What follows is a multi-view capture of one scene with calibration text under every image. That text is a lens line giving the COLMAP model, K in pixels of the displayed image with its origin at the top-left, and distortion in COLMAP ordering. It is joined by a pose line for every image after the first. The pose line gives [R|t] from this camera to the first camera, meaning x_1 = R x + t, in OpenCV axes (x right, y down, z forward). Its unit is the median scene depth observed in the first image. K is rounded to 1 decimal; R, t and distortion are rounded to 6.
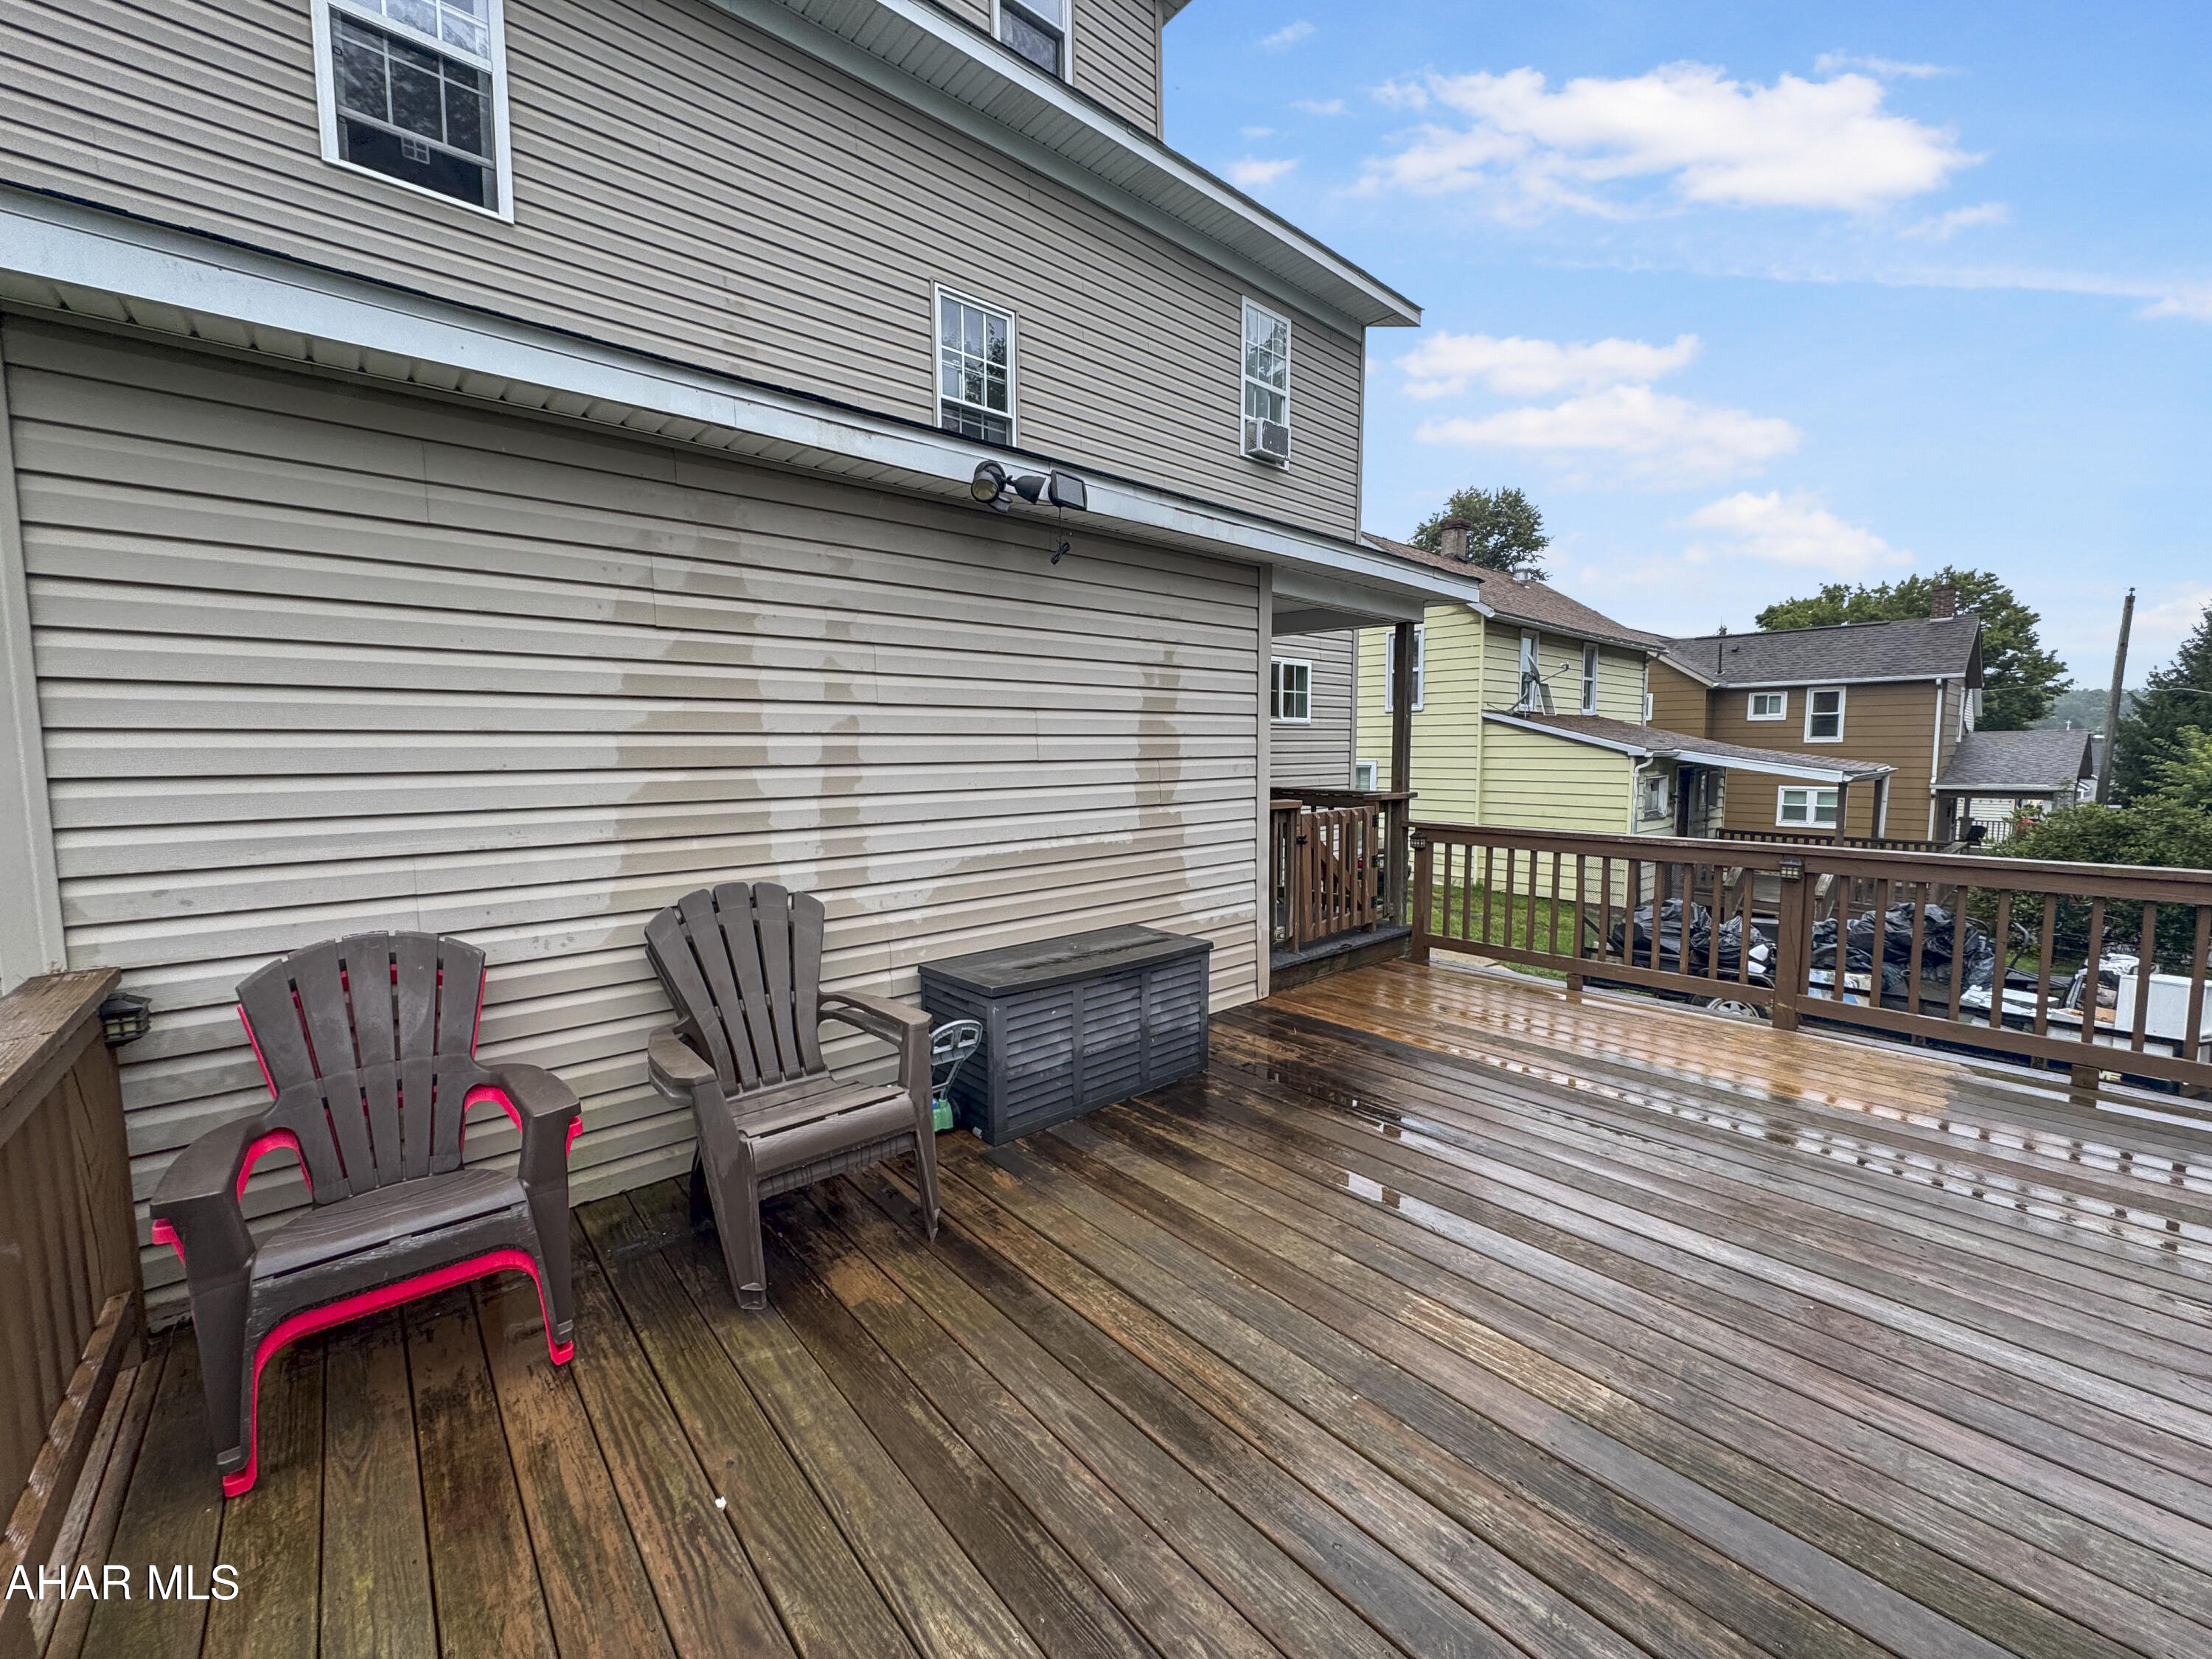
lens RADIAL K [[878.3, 0, 1106.0], [0, 878.3, 829.5], [0, 0, 1]] dist [-0.003202, -0.000536]
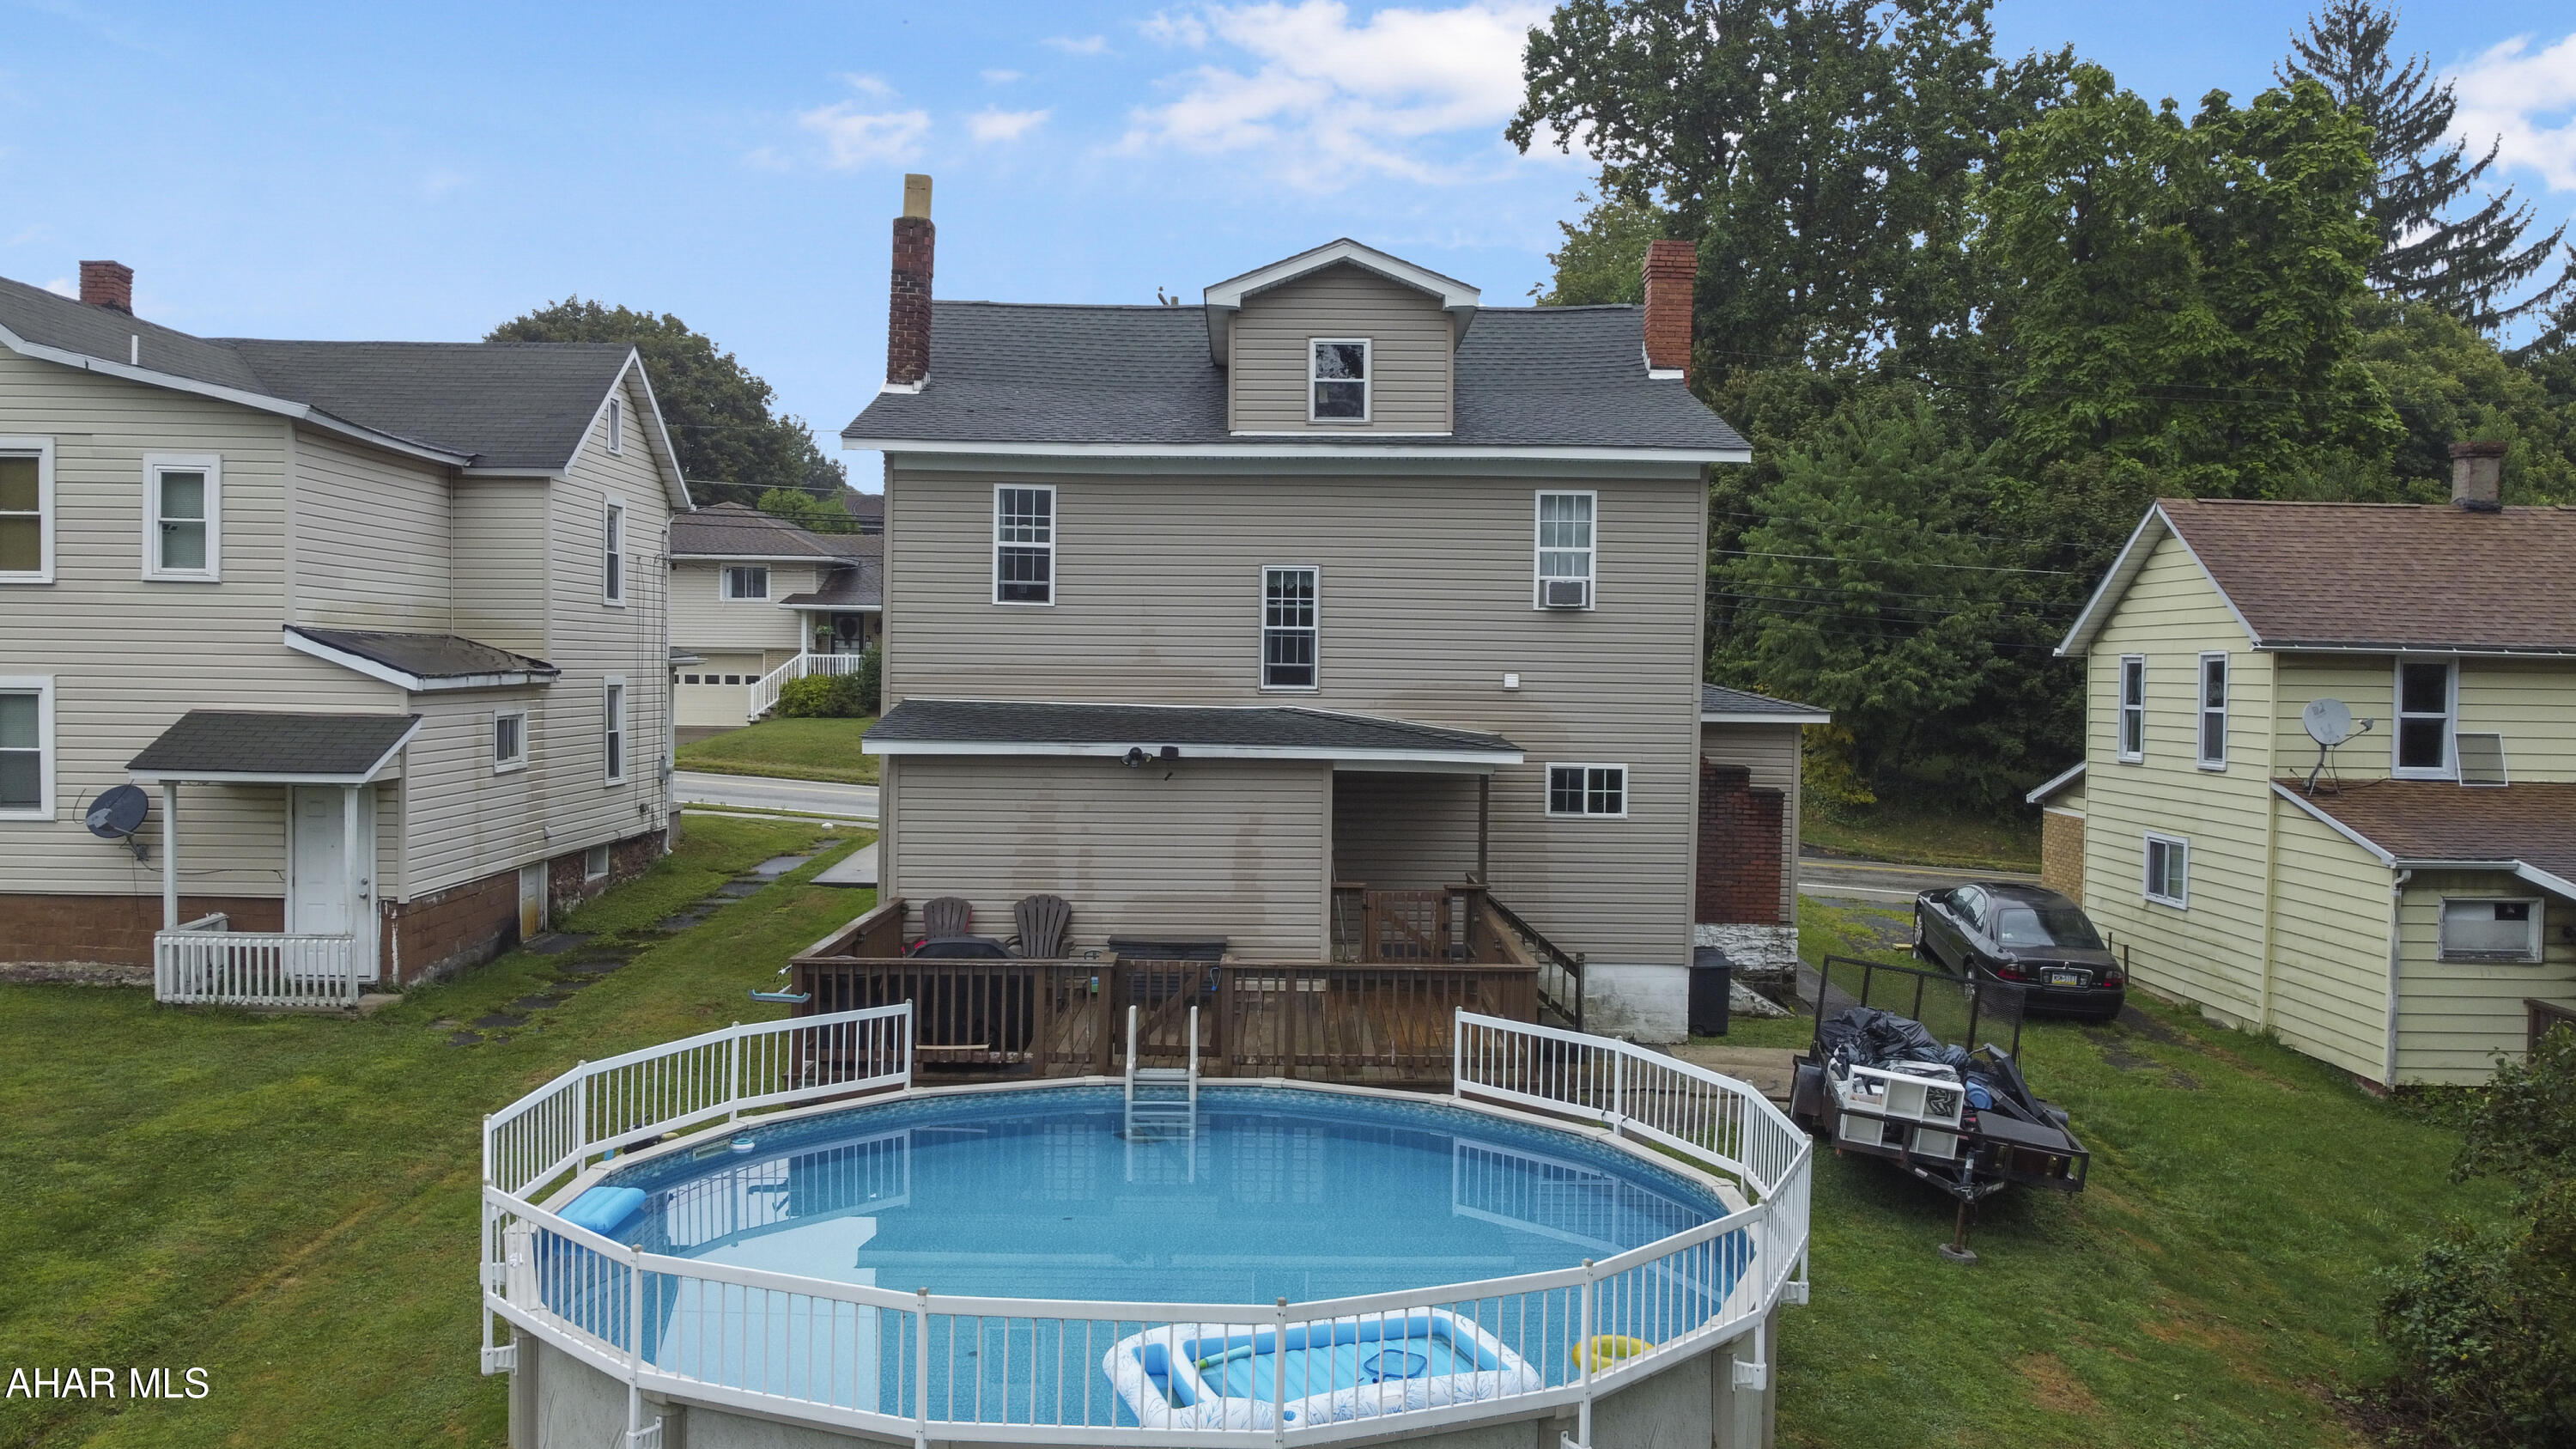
lens RADIAL K [[1906.6, 0, 1288.0], [0, 1906.6, 724.5], [0, 0, 1]] dist [0.000436, 0.000713]
pose [[0.756537, 0.031975, -0.653168, 2.380587], [-0.076807, 0.996236, -0.040192, -0.170949], [0.649424, 0.080575, 0.756145, -1.836894]]
